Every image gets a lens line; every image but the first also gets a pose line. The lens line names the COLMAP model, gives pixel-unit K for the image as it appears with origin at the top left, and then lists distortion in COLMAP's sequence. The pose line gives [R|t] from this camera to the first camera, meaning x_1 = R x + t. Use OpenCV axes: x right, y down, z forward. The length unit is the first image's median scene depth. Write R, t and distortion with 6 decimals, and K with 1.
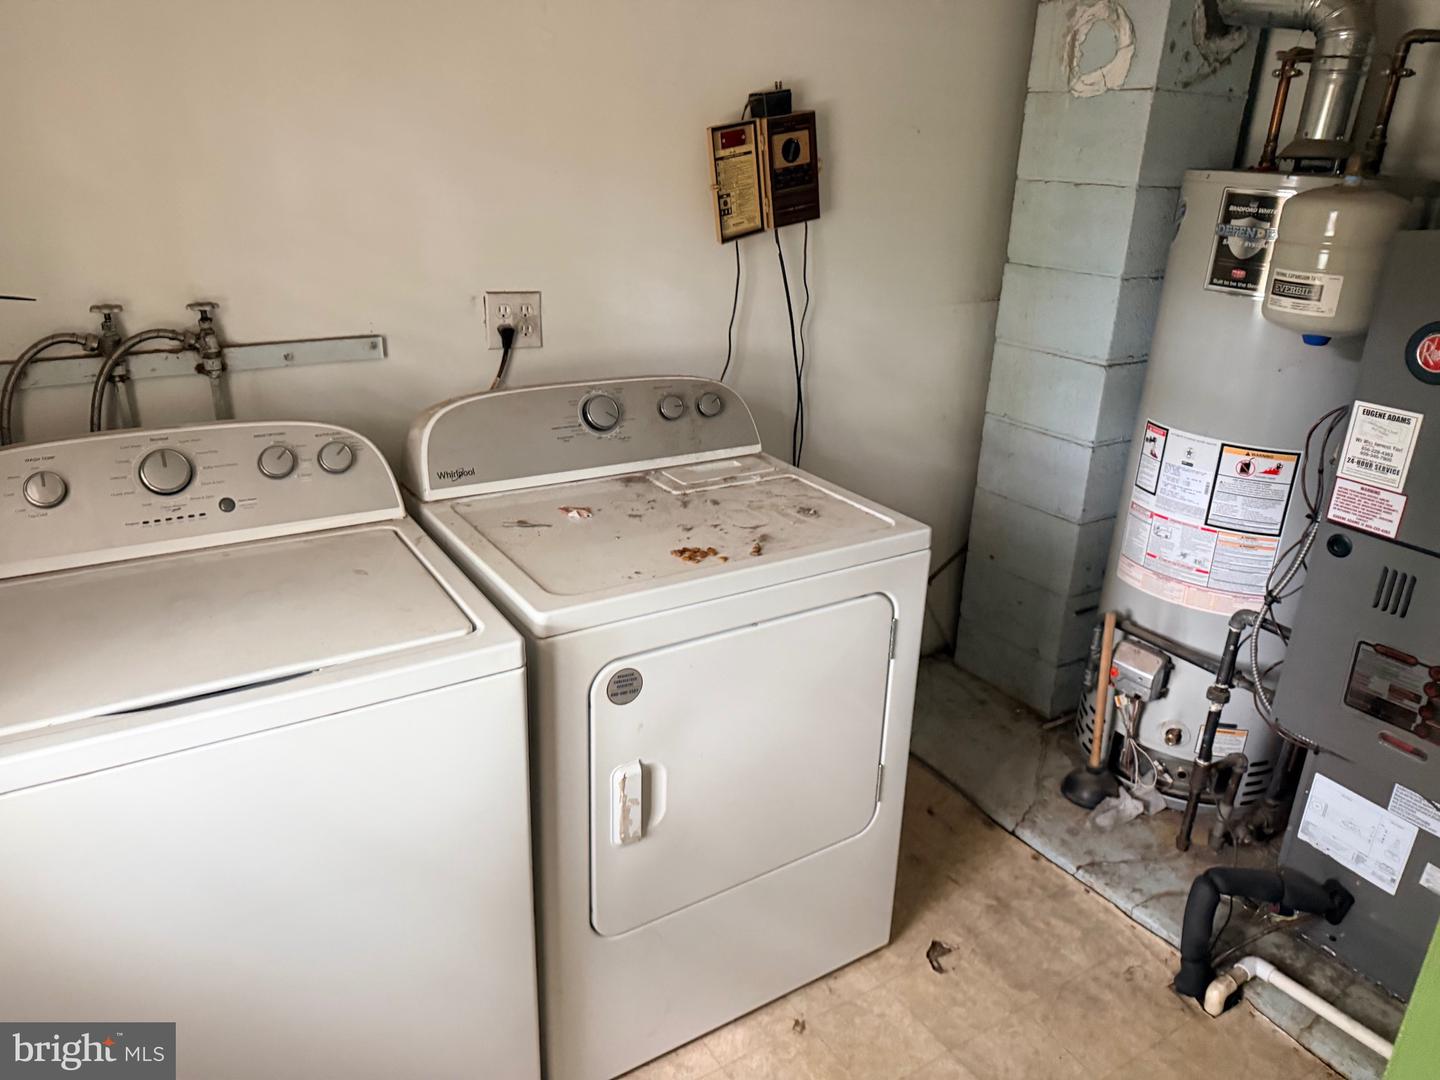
lens RADIAL K [[1008.2, 0, 738.6], [0, 1008.2, 518.7], [0, 0, 1]] dist [0.051110, -0.065421]
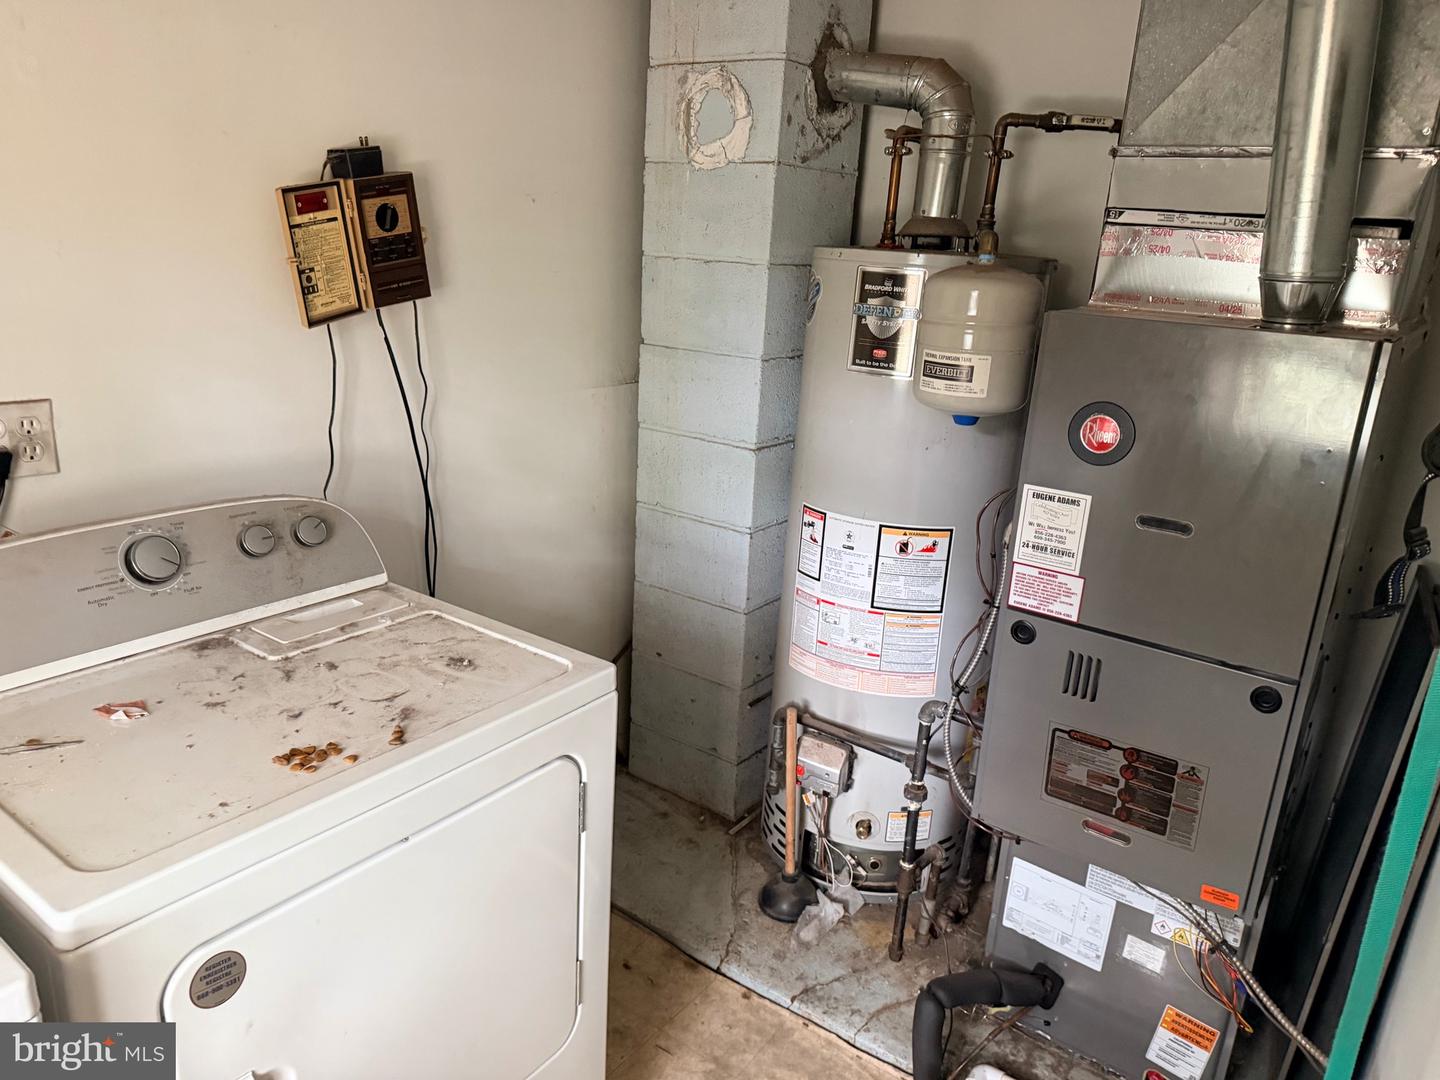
lens RADIAL K [[1008.2, 0, 719.6], [0, 1008.2, 544.0], [0, 0, 1]] dist [0.051110, -0.065421]
pose [[0.935760, -0.091345, 0.340601, -0.001304], [0.104795, 0.994267, -0.021260, -0.052441], [-0.336706, 0.055588, 0.939967, 0.145728]]
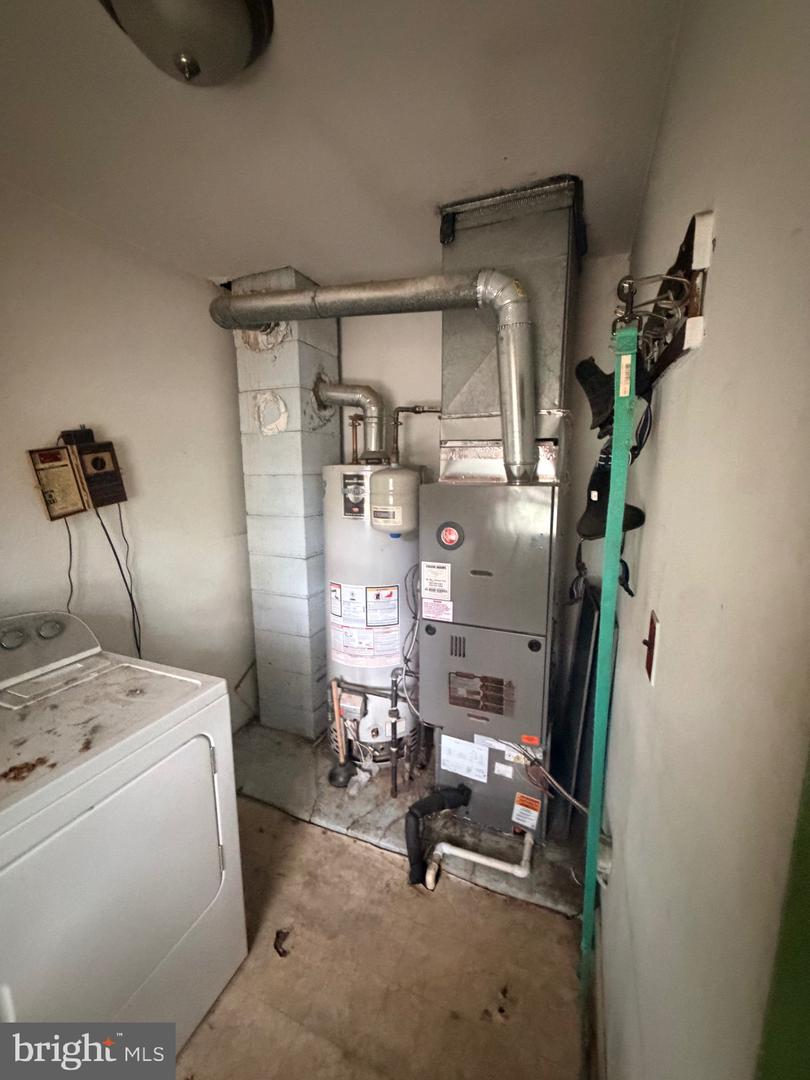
lens RADIAL K [[431.0, 0, 407.6], [0, 431.0, 539.4], [0, 0, 1]] dist [0.000398, 0.000147]
pose [[0.823068, -0.132588, 0.552249, 0.065934], [0.230520, 0.966660, -0.111483, -0.051086], [-0.519056, 0.219063, 0.826191, 0.194488]]
